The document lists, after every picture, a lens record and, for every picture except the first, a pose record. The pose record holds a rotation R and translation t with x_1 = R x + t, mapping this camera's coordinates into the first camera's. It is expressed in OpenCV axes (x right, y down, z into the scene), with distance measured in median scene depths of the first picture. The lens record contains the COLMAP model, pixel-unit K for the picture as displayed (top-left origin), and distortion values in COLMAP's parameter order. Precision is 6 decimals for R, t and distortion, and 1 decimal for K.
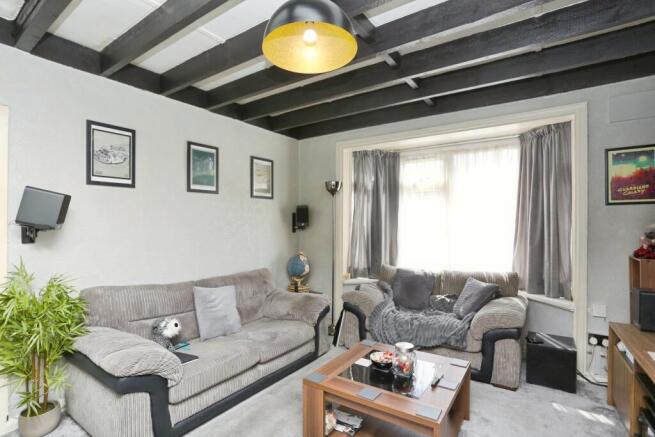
lens RADIAL K [[324.4, 0, 323.5], [0, 324.4, 223.9], [0, 0, 1]] dist [-0.029495, -0.000098]
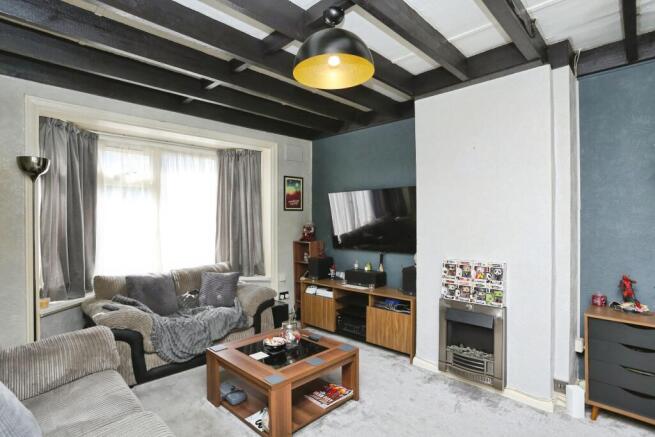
lens RADIAL K [[330.4, 0, 323.8], [0, 330.4, 218.1], [0, 0, 1]] dist [-0.045793, 0.001590]
pose [[0.188229, 0.009912, 0.982075, -0.538845], [0.006604, 0.999914, -0.011358, 0.000265], [-0.982103, 0.008623, 0.188147, 0.367826]]
